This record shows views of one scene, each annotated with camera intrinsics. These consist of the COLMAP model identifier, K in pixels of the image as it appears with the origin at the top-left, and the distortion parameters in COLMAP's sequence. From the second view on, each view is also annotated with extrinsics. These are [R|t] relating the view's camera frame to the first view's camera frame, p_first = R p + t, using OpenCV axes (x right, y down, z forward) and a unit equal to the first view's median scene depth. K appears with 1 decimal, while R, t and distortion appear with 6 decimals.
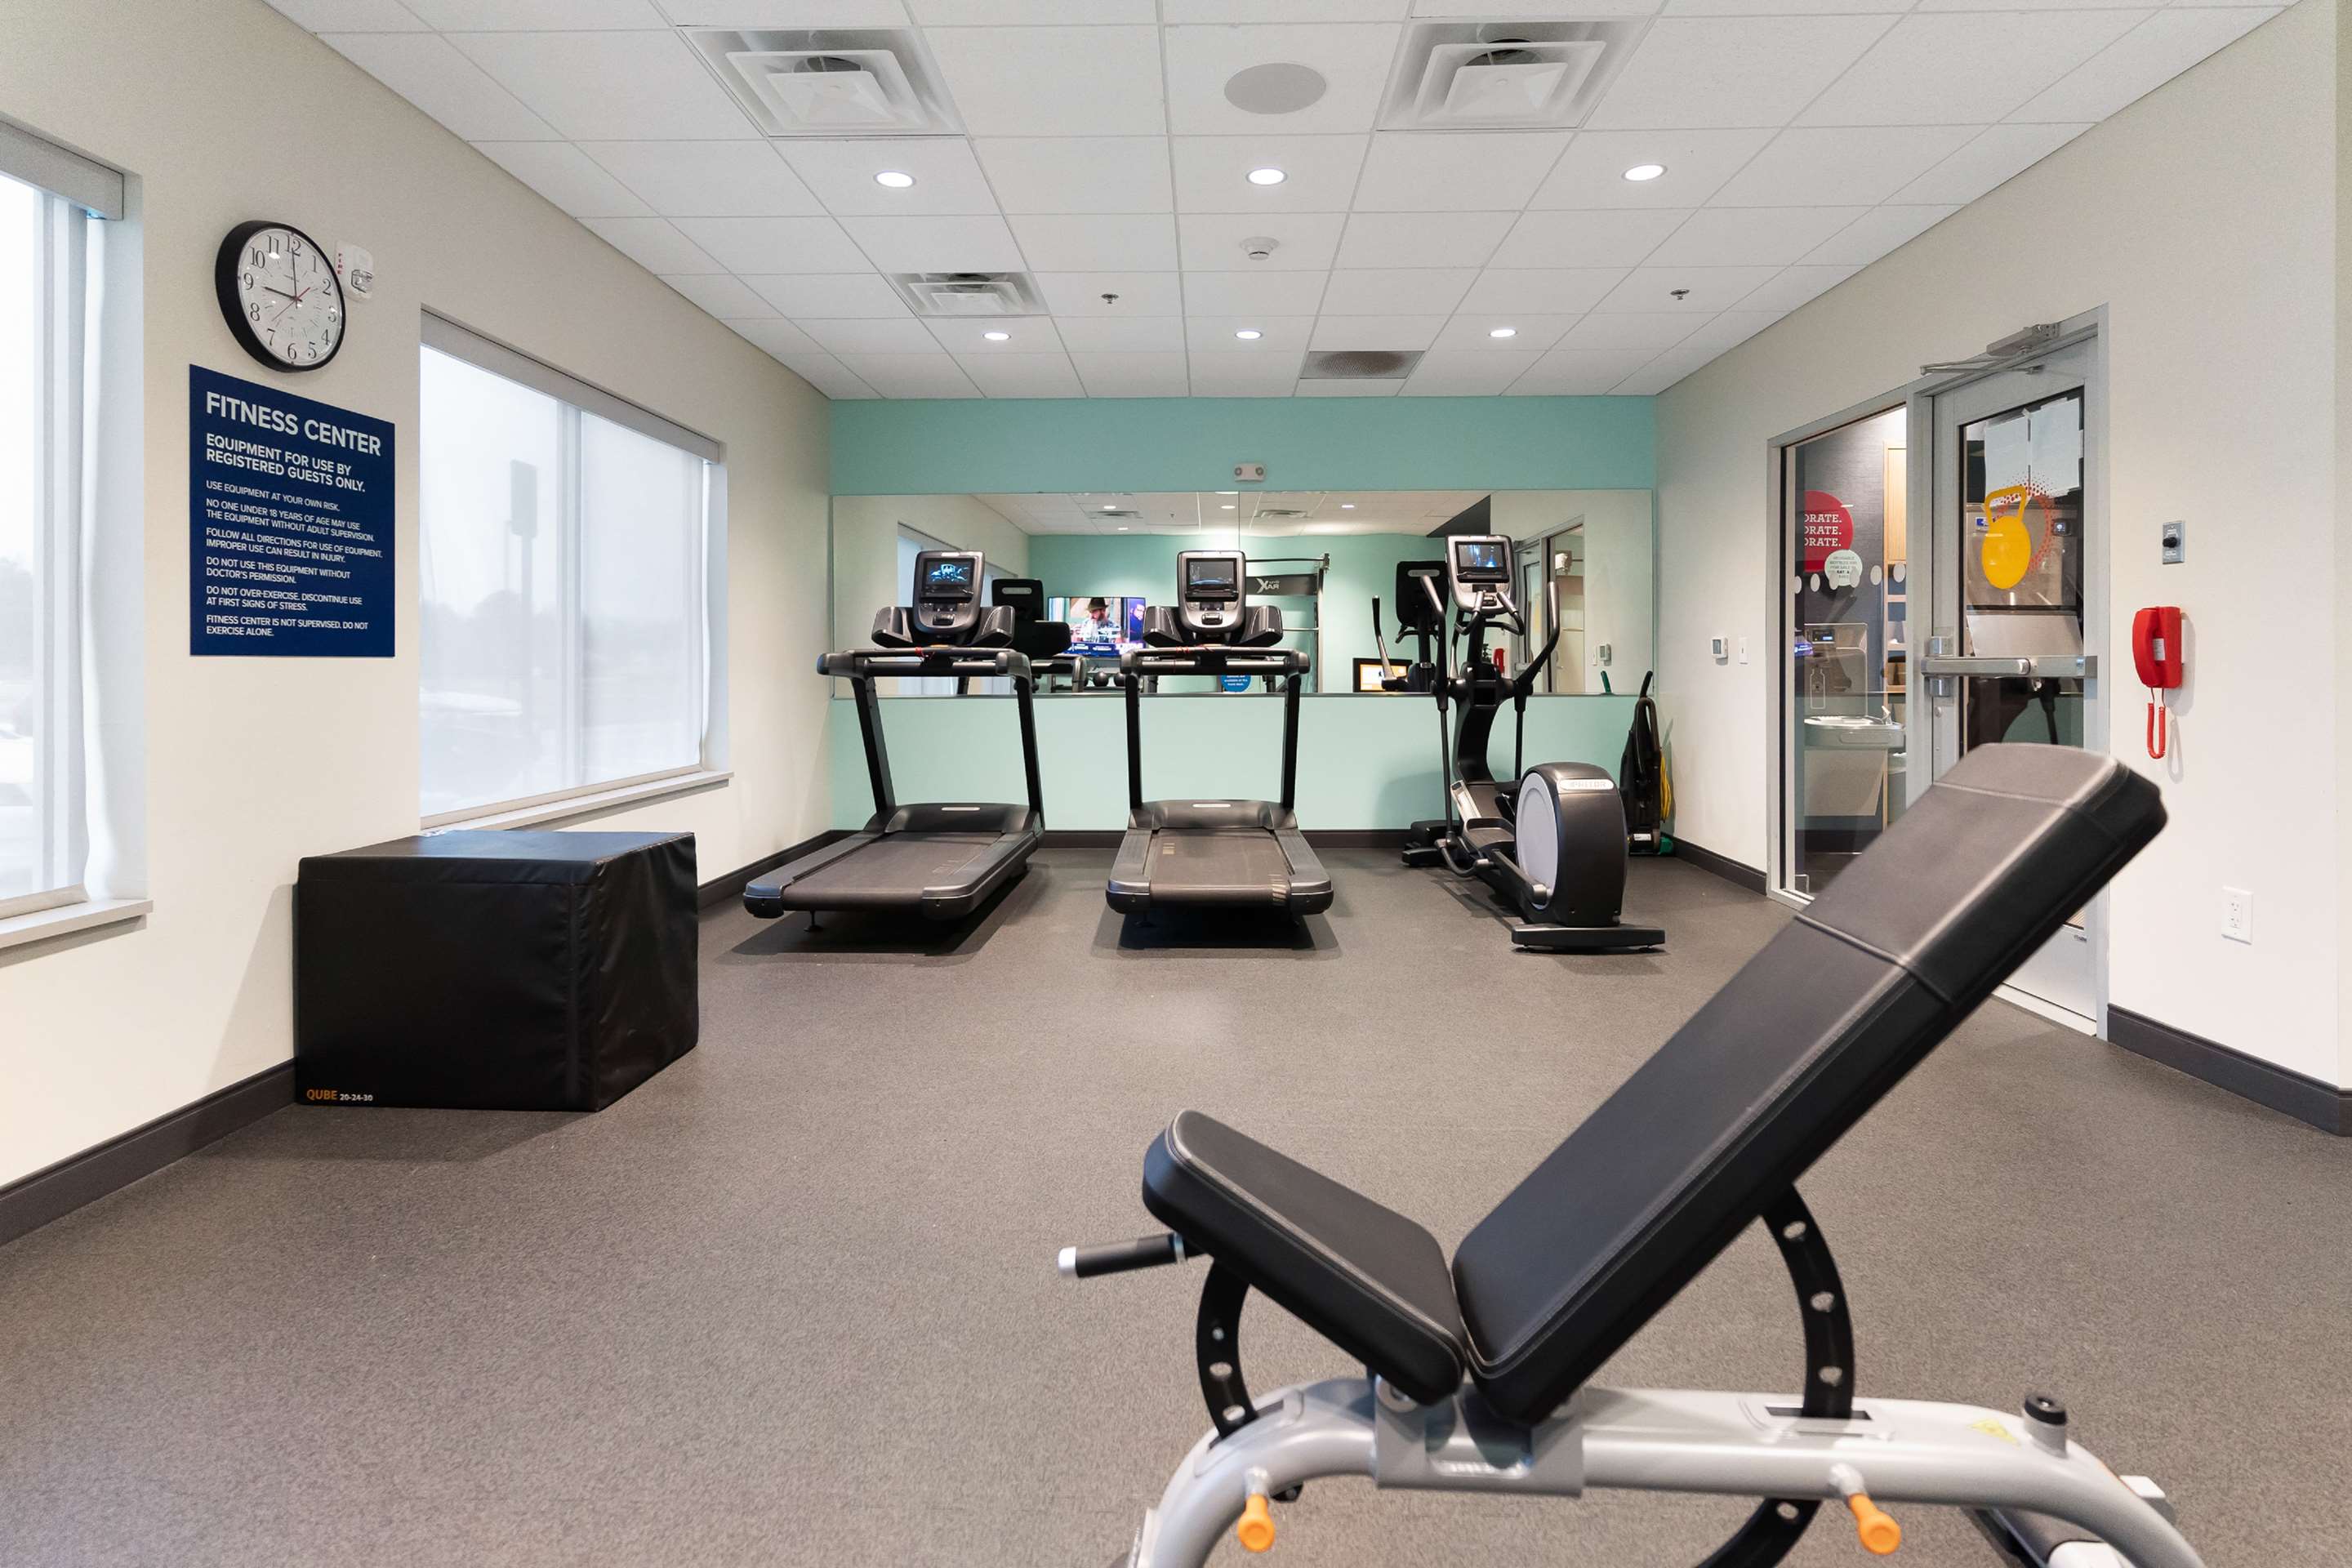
lens RADIAL K [[1153.1, 0, 1175.3], [0, 1153.1, 682.9], [0, 0, 1]] dist [0.001246, 0.001825]
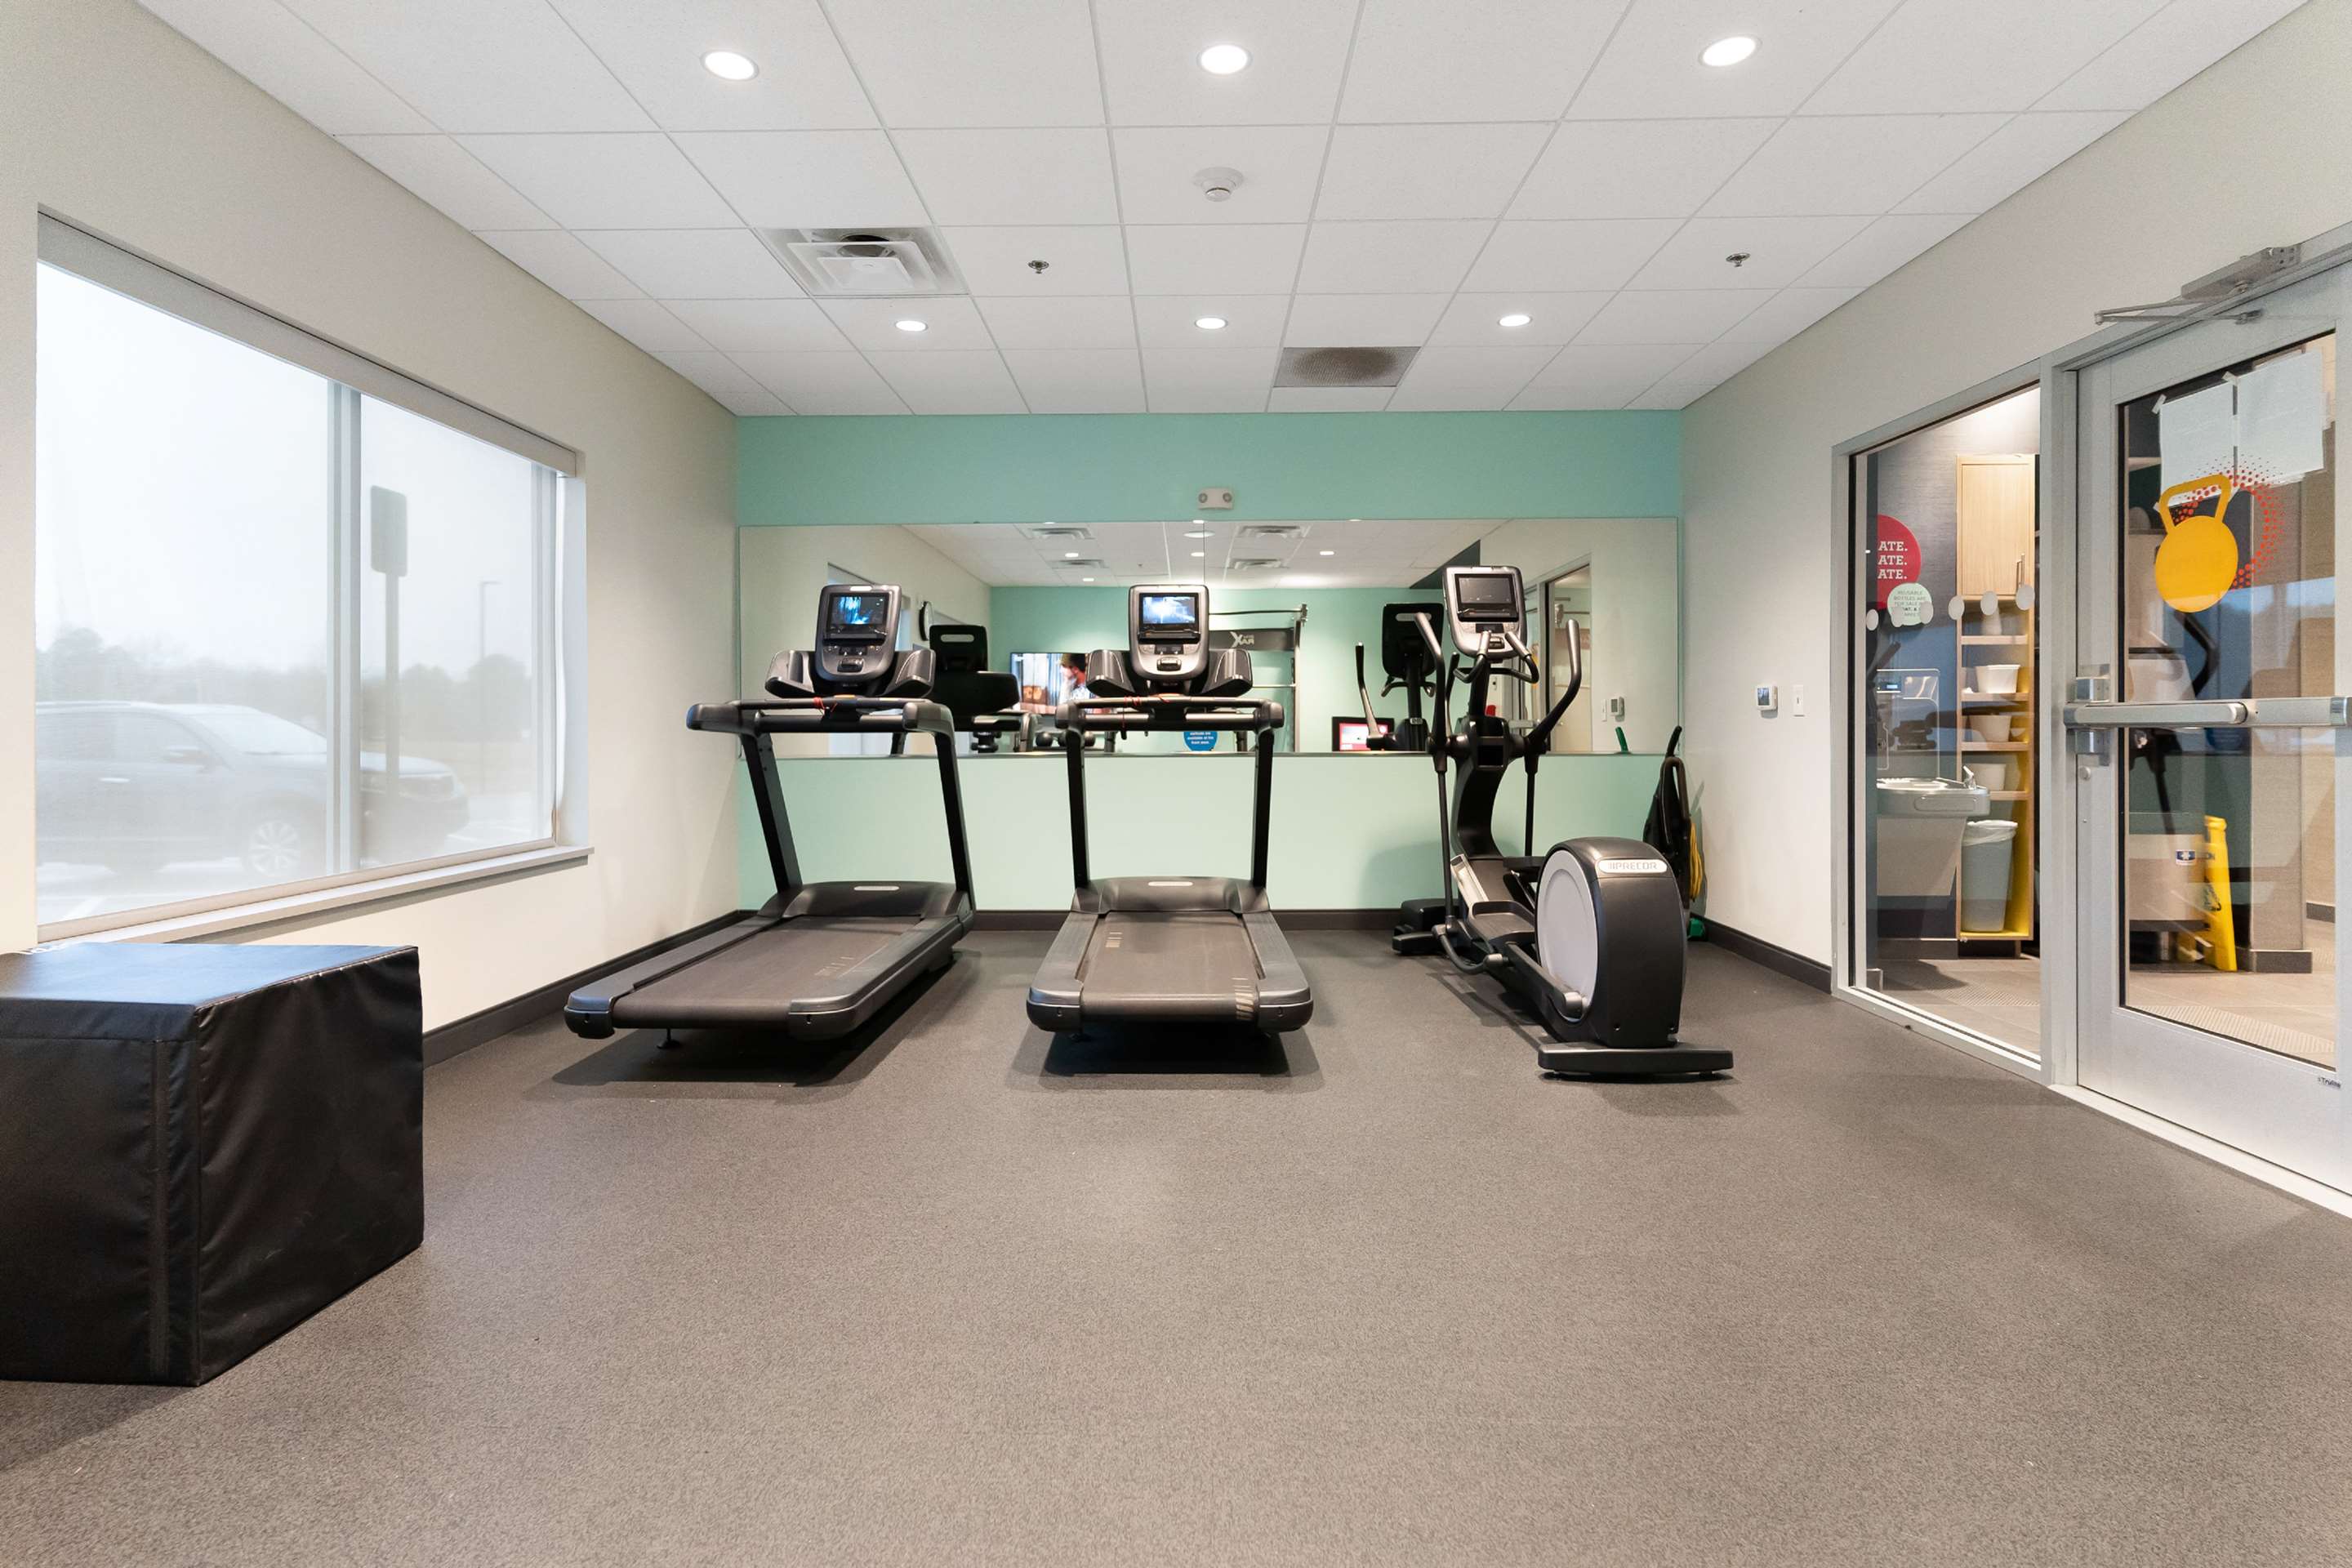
lens RADIAL K [[1153.1, 0, 1163.5], [0, 1153.1, 739.7], [0, 0, 1]] dist [0.001246, 0.001825]
pose [[0.999954, -0.000937, 0.009498, 0.023382], [0.000975, 0.999991, -0.004053, 0.003770], [-0.009494, 0.004062, 0.999947, 0.184354]]
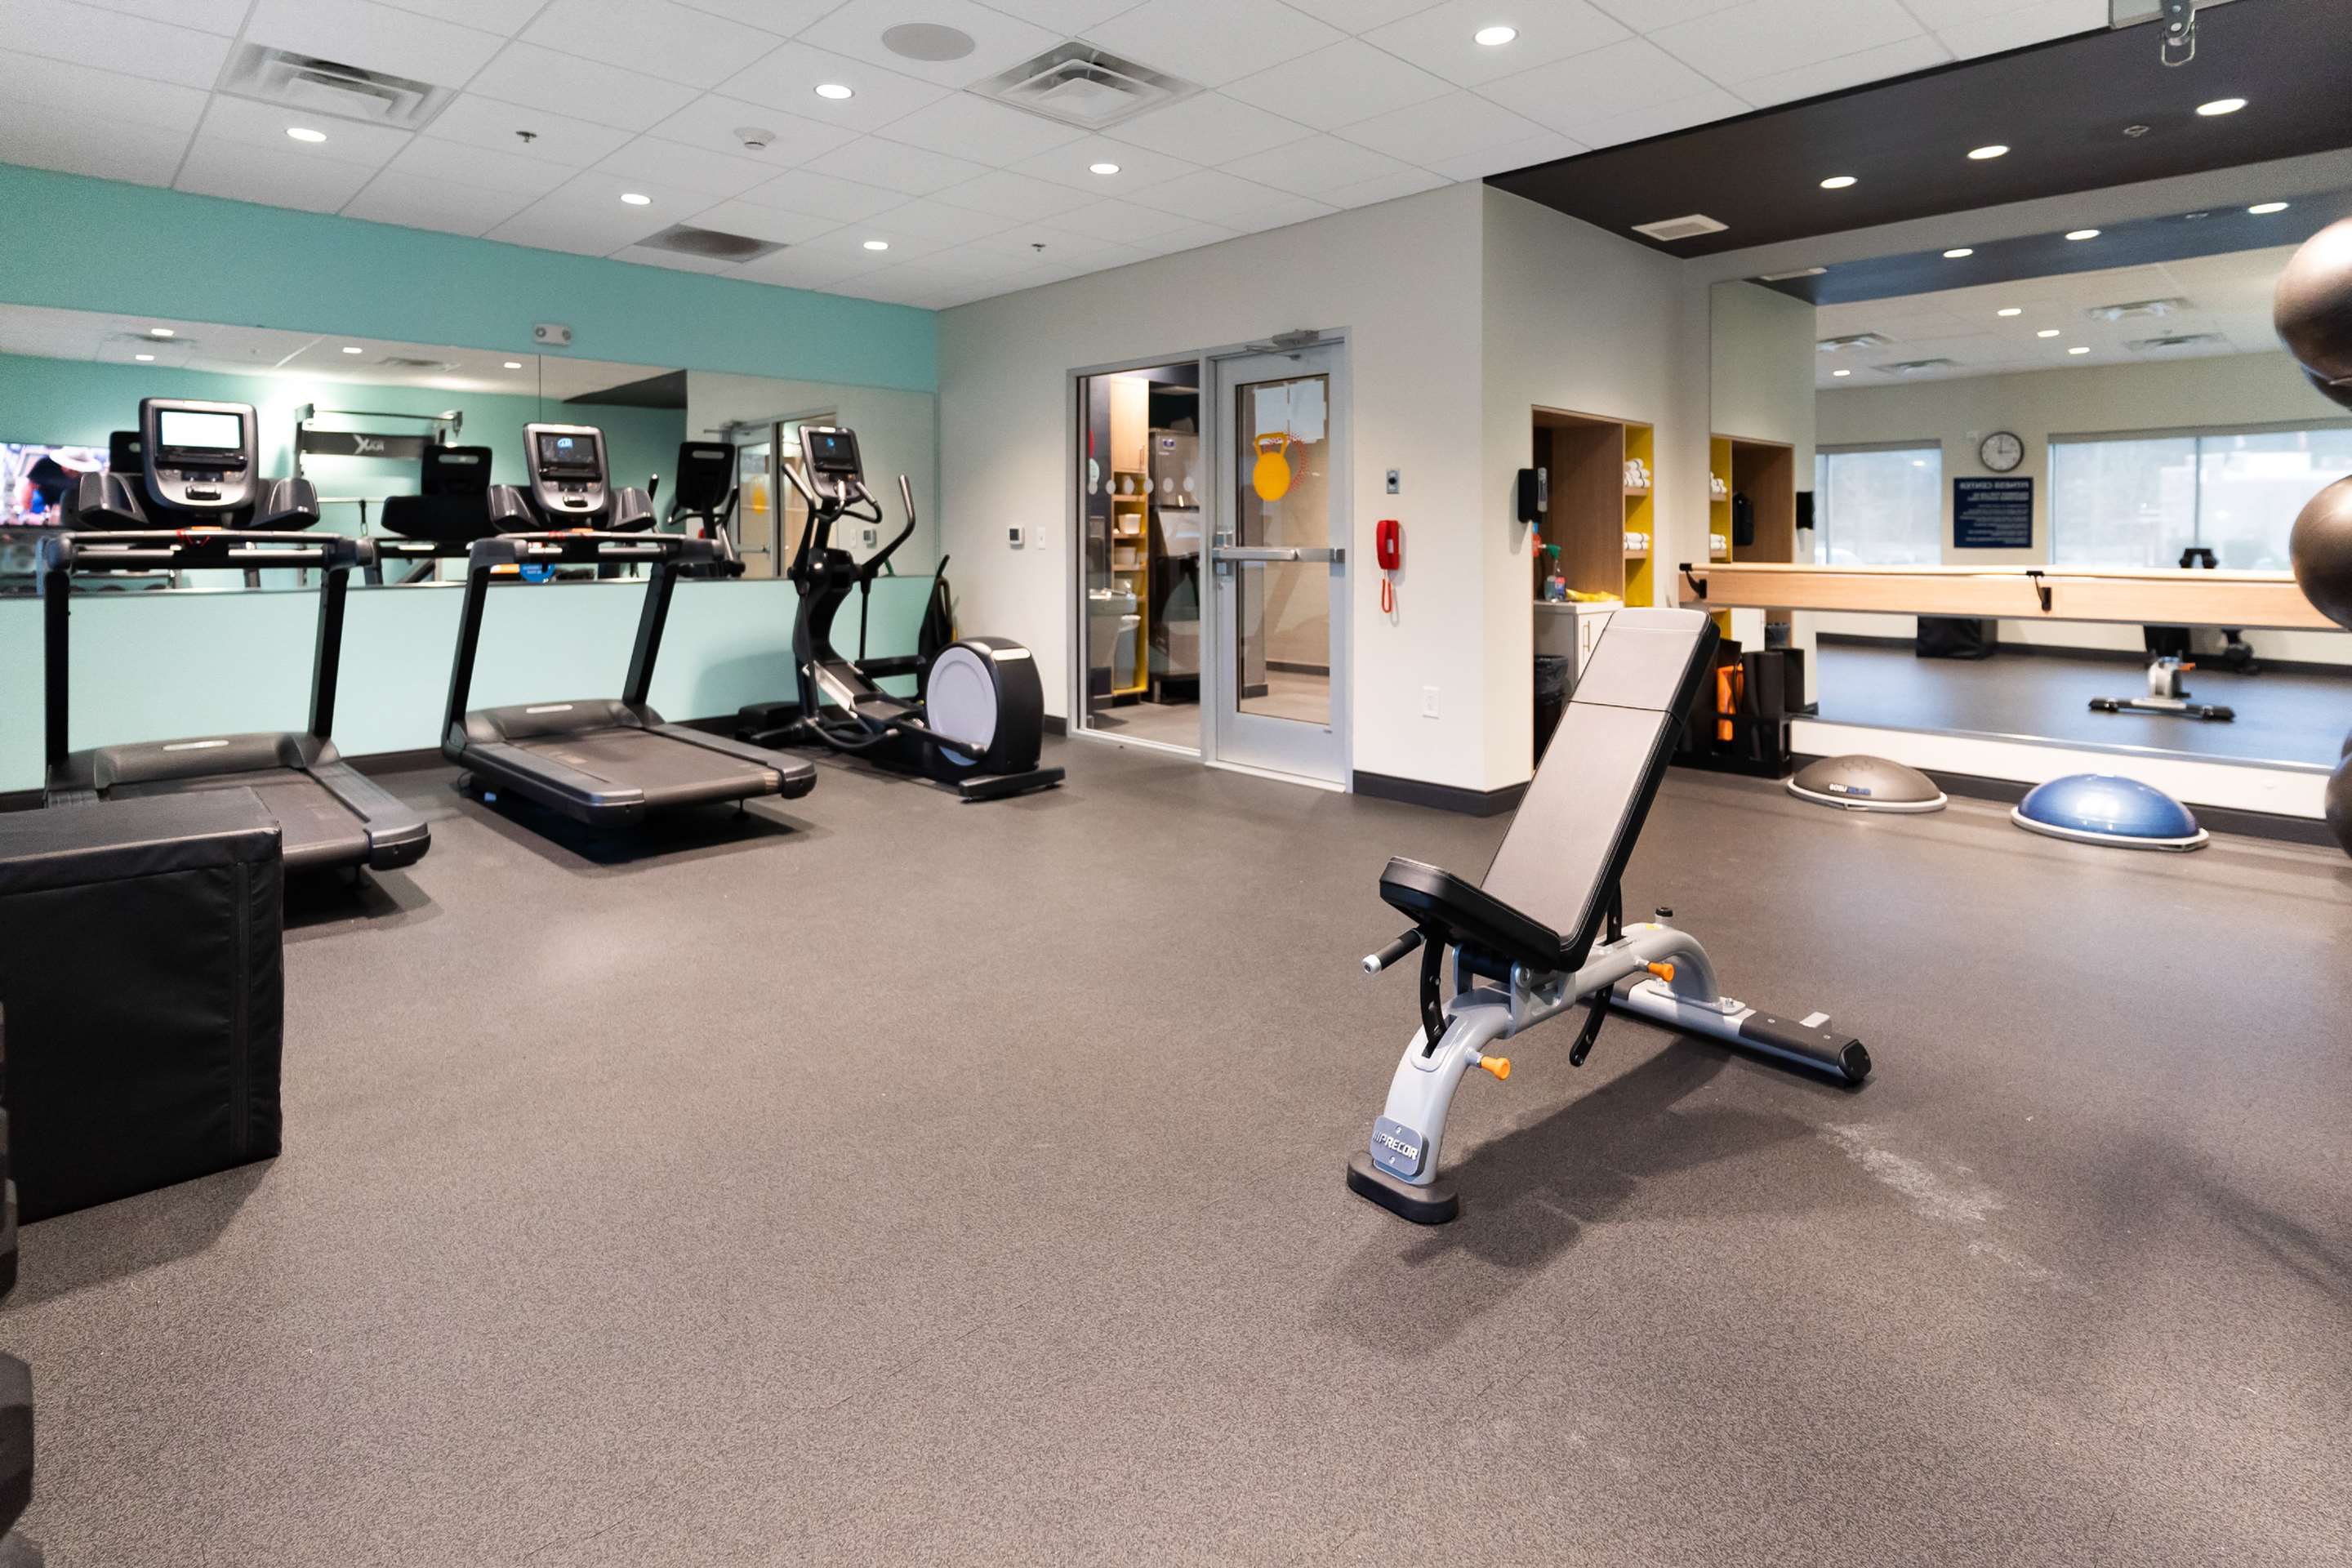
lens RADIAL K [[1204.5, 0, 1149.0], [0, 1204.5, 556.6], [0, 0, 1]] dist [0.000255, -0.000499]
pose [[0.713168, -0.006546, 0.700962, -0.356510], [0.006661, 0.999975, 0.002561, -0.012740], [-0.700961, 0.002843, 0.713194, 0.014106]]
